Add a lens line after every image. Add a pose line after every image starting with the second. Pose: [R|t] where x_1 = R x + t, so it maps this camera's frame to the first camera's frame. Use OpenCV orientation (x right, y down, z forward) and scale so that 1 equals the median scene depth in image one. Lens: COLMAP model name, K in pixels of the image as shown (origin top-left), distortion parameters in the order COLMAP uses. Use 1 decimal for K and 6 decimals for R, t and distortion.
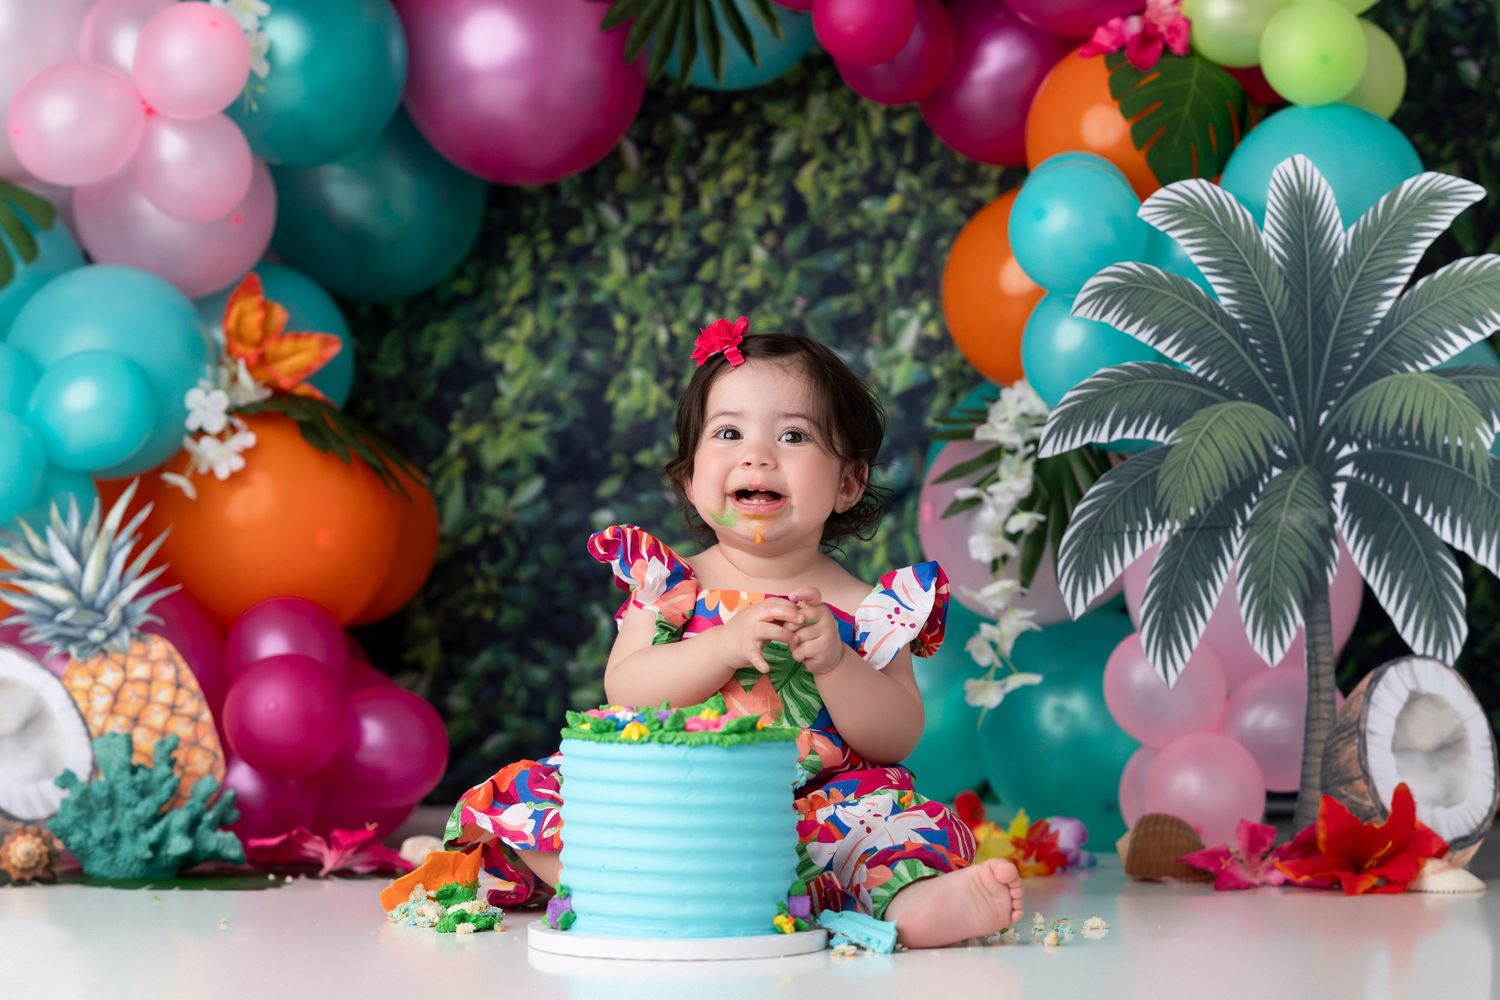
lens RADIAL K [[5183.3, 0, 712.5], [0, 5183.3, 494.4], [0, 0, 1]] dist [-0.017571, 0.000000]
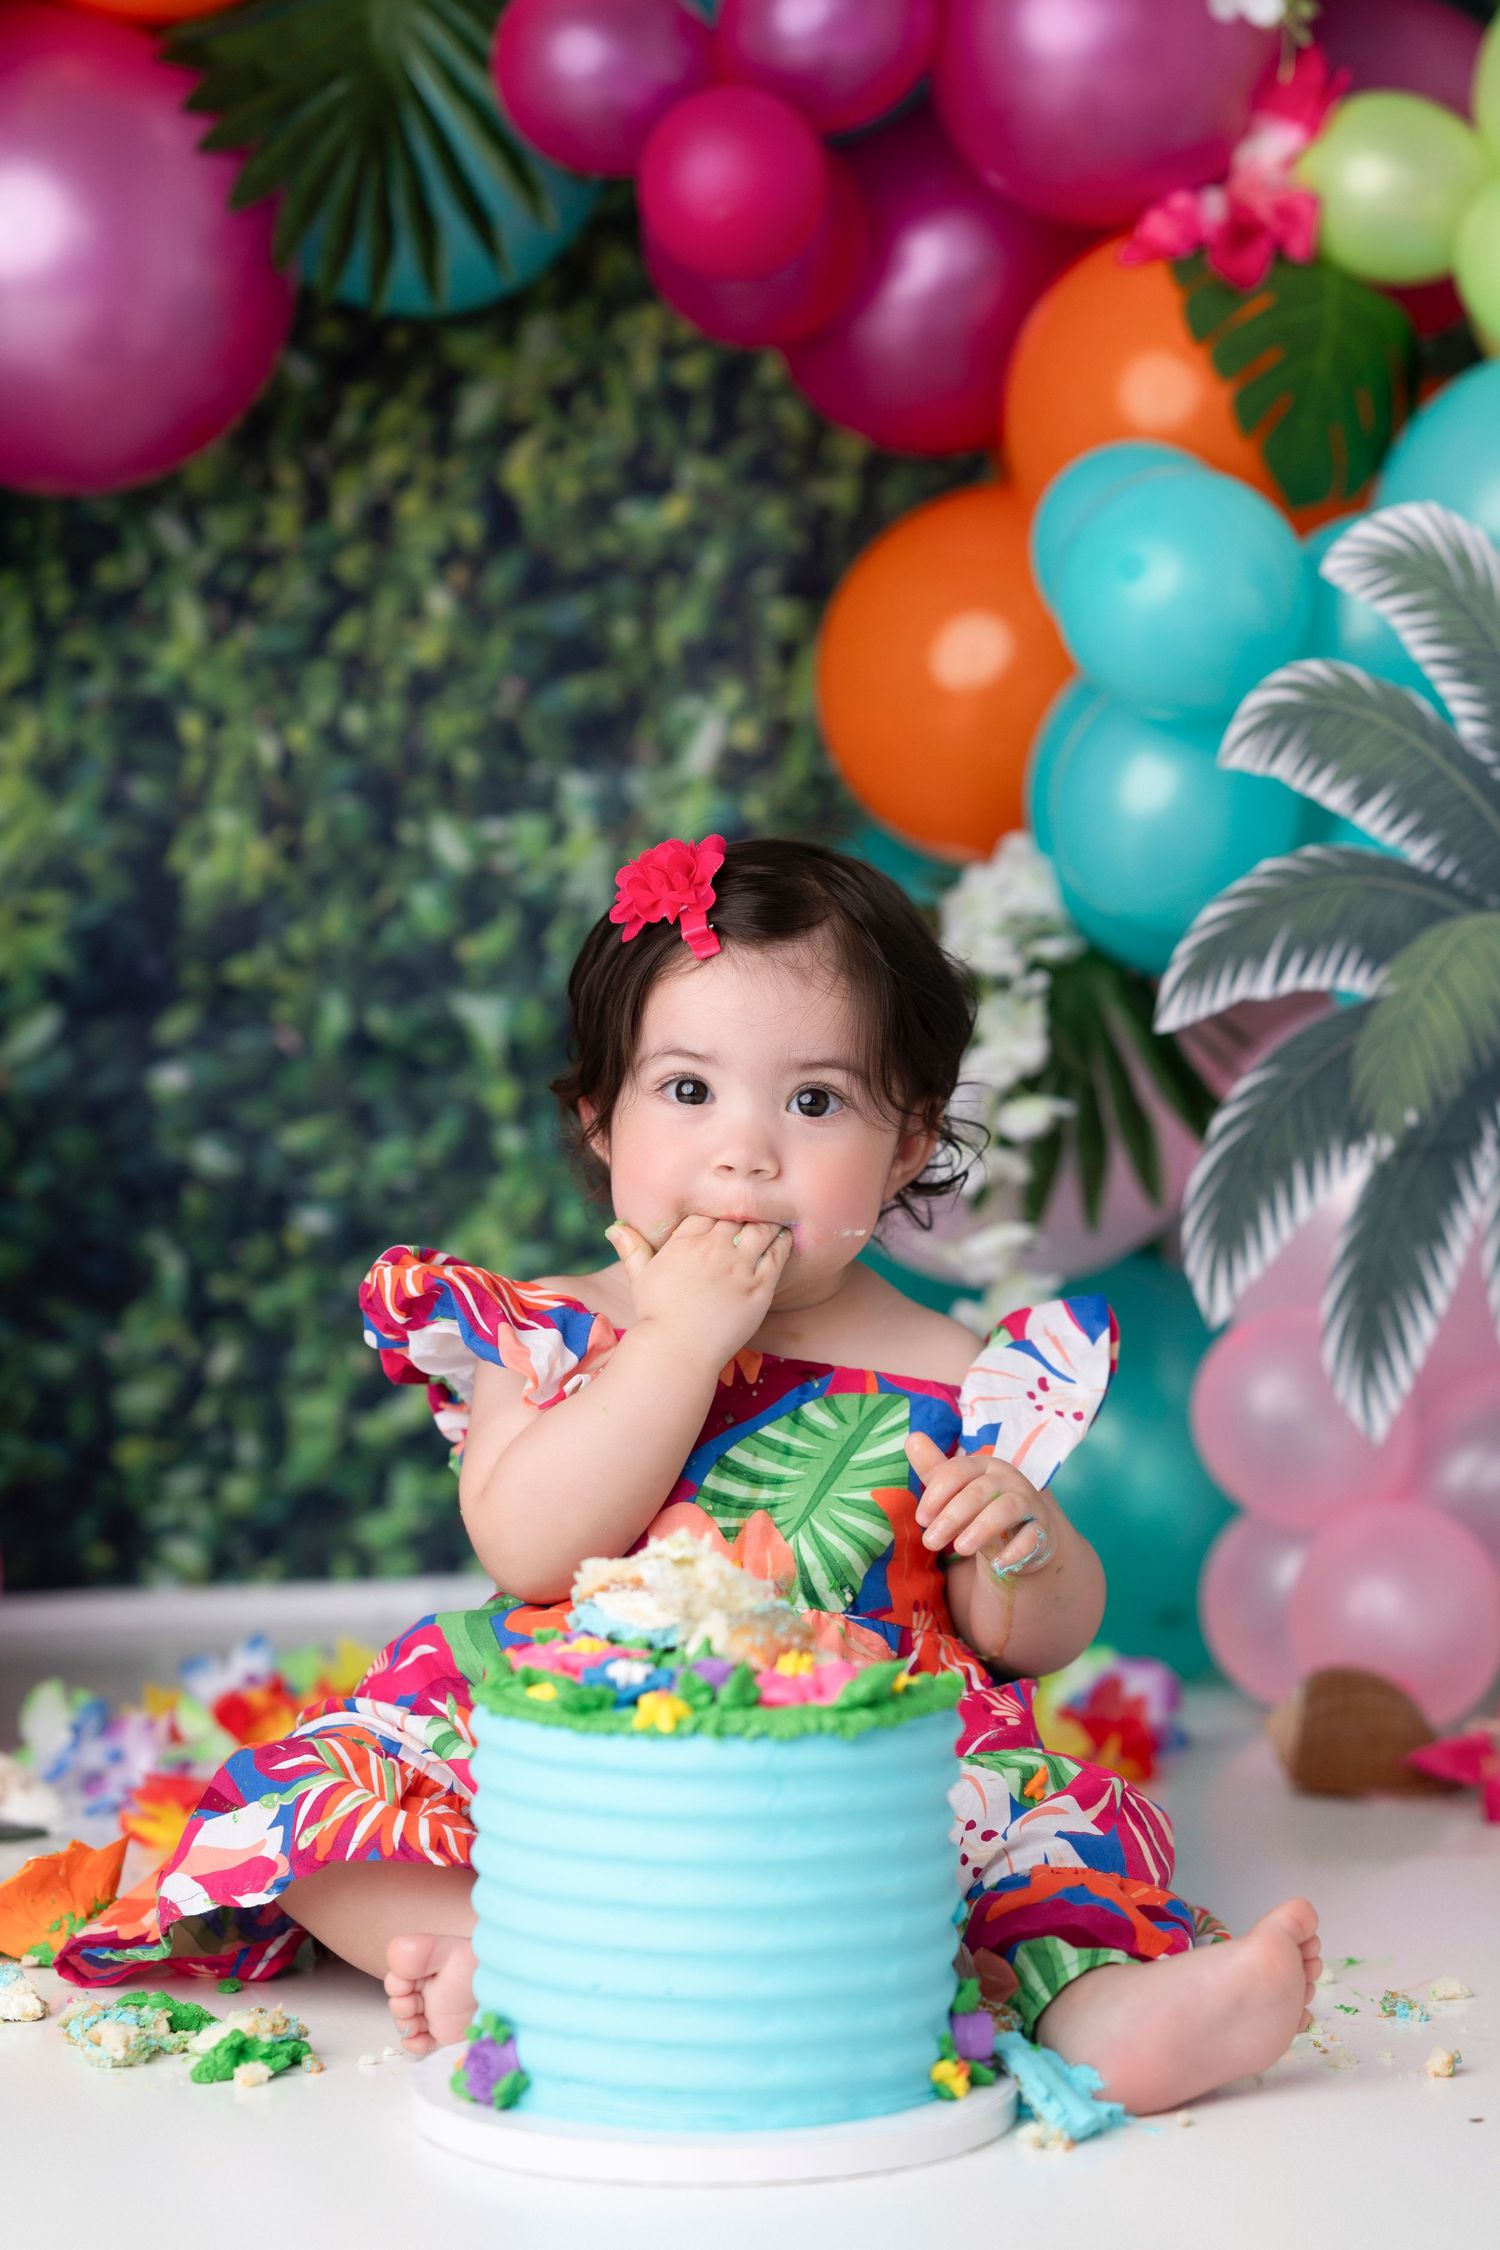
lens RADIAL K [[6574.8, 0, 640.8], [0, 6574.8, 965.6], [0, 0, 1]] dist [-0.019297, 0.000000]
pose [[0.985294, -0.018809, 0.169826, -0.096605], [0.011076, 0.998863, 0.046368, -0.042469], [-0.170505, -0.043805, 0.984383, 0.316398]]
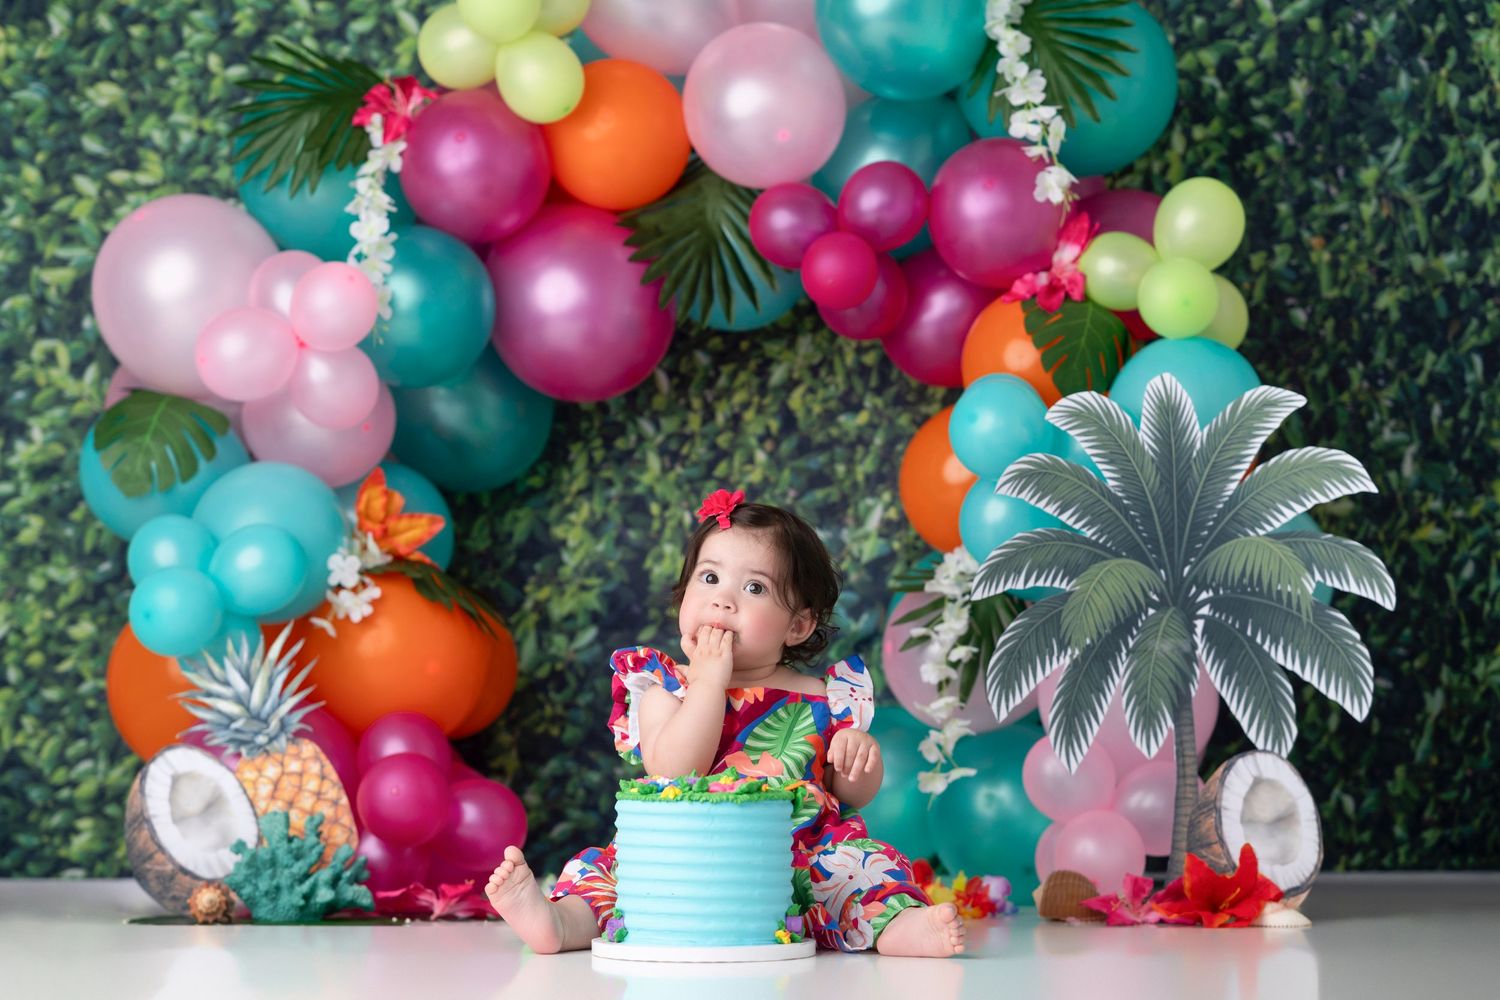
lens RADIAL K [[4383.2, 0, 709.5], [0, 4383.2, 436.4], [0, 0, 1]] dist [-0.019297, 0.000000]
pose [[0.999995, -0.002825, -0.001328, -0.002643], [0.002733, 0.997864, -0.065270, 0.022431], [0.001510, 0.065266, 0.997867, -0.116291]]
